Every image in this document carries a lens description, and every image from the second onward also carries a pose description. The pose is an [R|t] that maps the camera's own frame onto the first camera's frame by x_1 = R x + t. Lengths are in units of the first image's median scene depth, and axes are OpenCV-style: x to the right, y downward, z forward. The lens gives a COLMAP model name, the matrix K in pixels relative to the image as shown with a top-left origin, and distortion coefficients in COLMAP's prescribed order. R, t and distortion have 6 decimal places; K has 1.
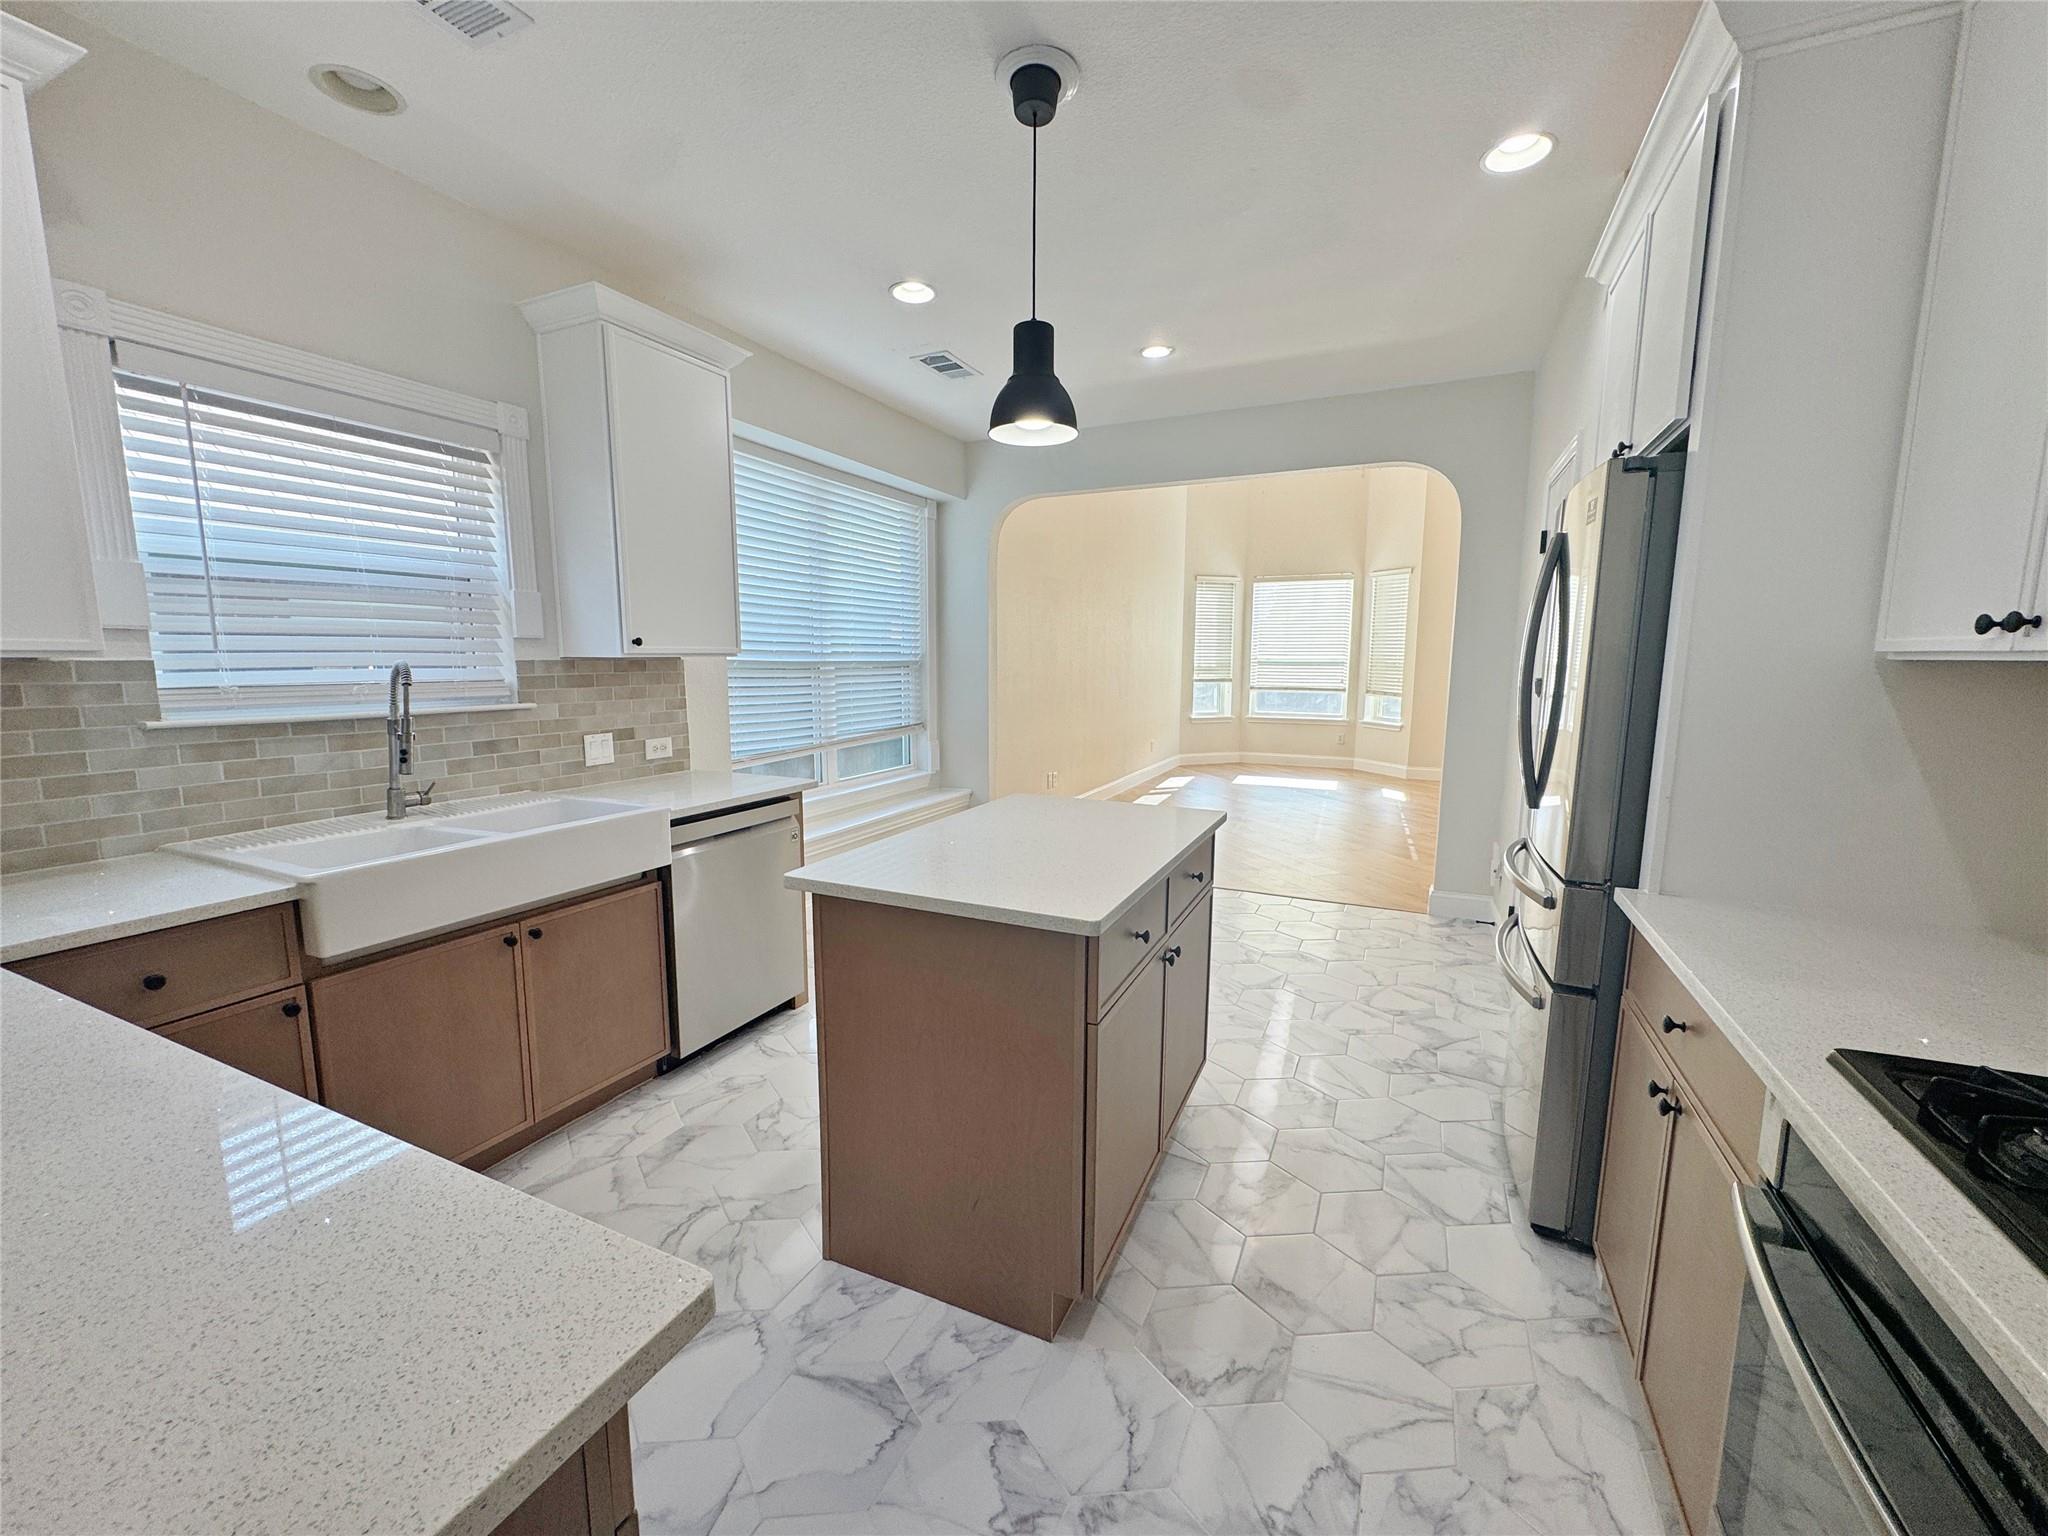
lens RADIAL K [[818.4, 0, 1023.0], [0, 818.4, 769.8], [0, 0, 1]] dist [-0.002635, -0.000064]
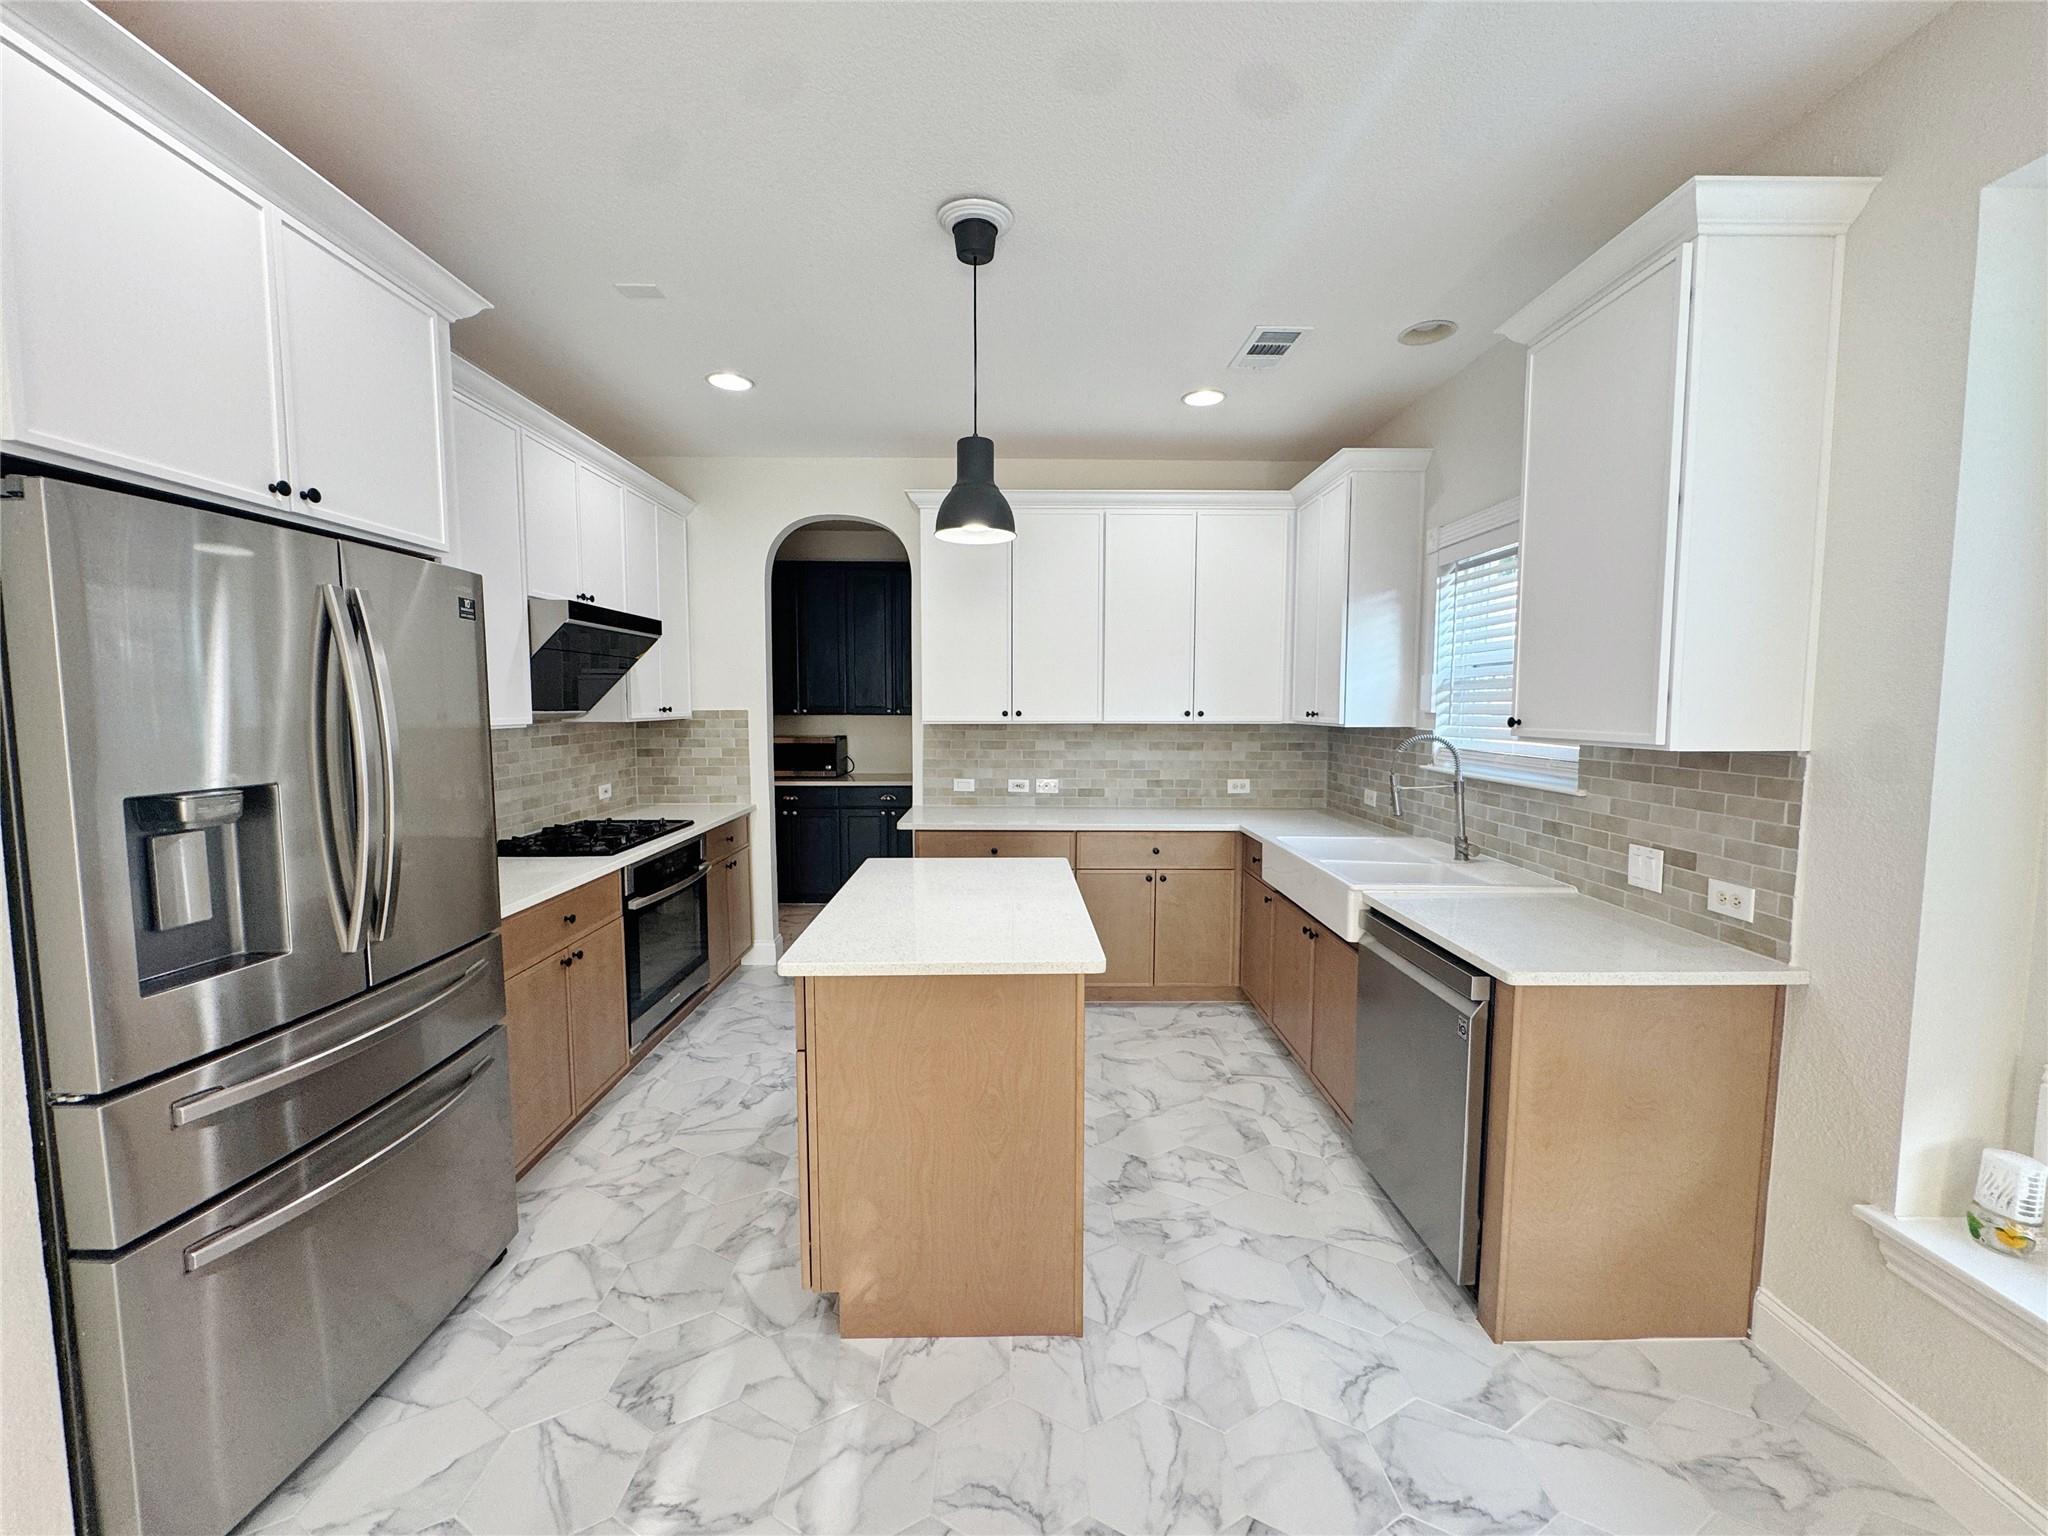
lens RADIAL K [[815.3, 0, 1020.6], [0, 815.3, 768.6], [0, 0, 1]] dist [-0.002179, 0.000673]
pose [[-0.898377, 0.029759, -0.438217, 0.320481], [-0.066597, 0.976938, 0.202874, -0.237385], [0.434148, 0.211441, -0.875676, 1.470135]]
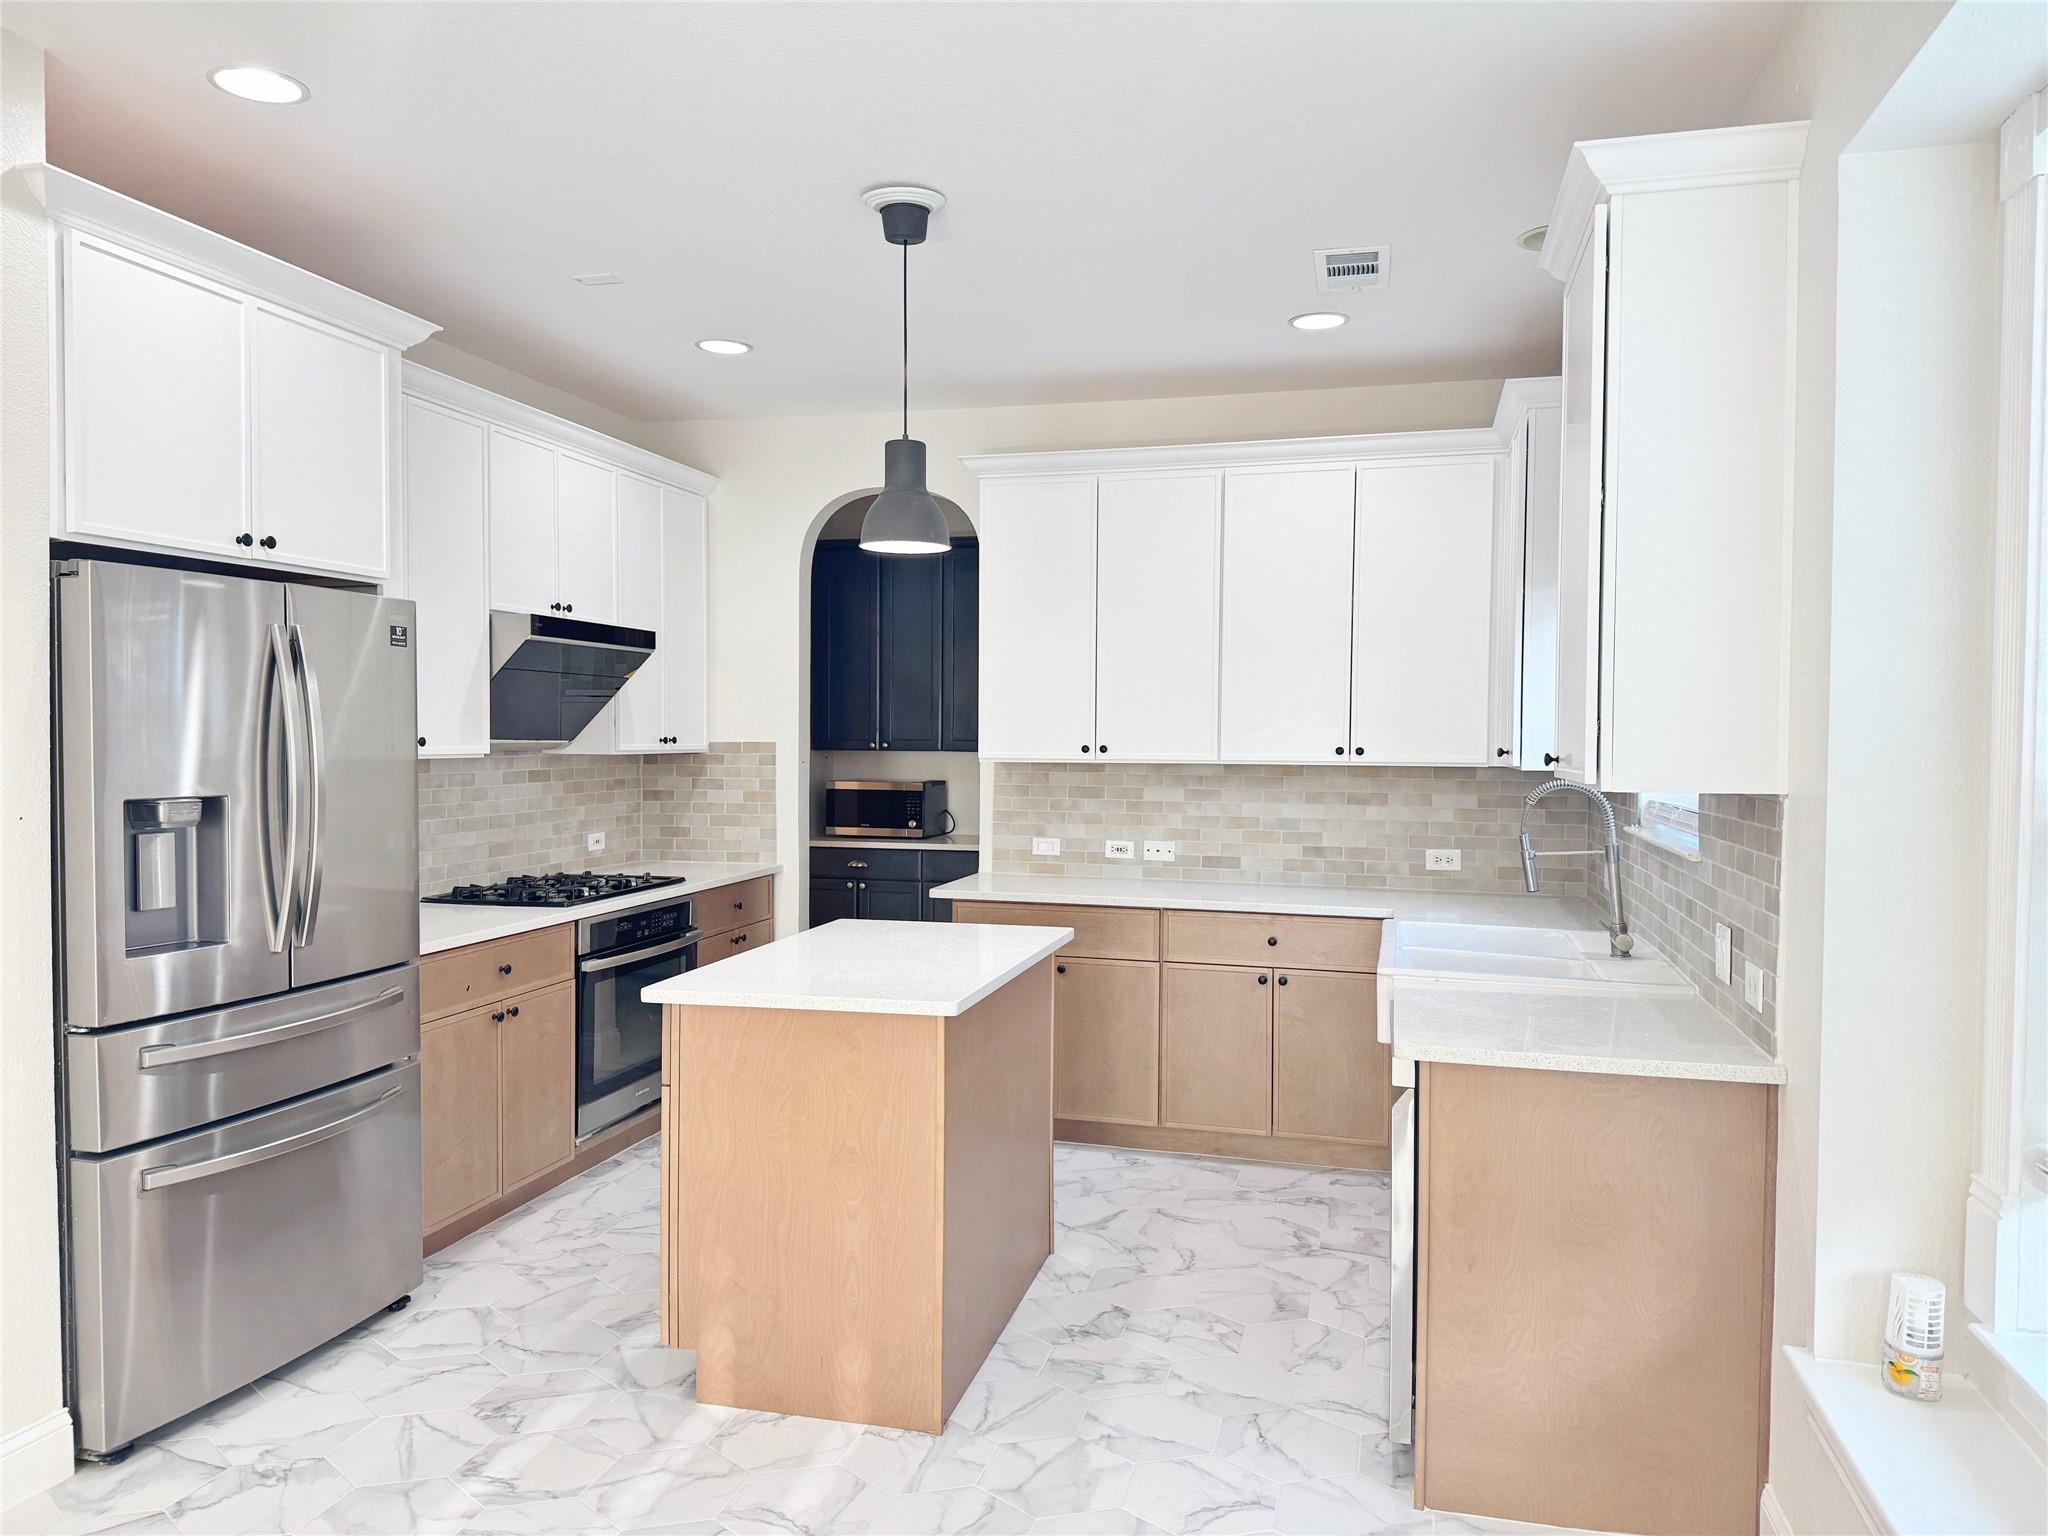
lens RADIAL K [[1434.8, 0, 1020.7], [0, 1434.8, 783.1], [0, 0, 1]] dist [0.052209, -0.063124]
pose [[-0.982322, -0.004798, -0.187140, 0.140332], [-0.037198, 0.984740, 0.170012, -0.306264], [0.183468, 0.173968, -0.967509, 1.964245]]
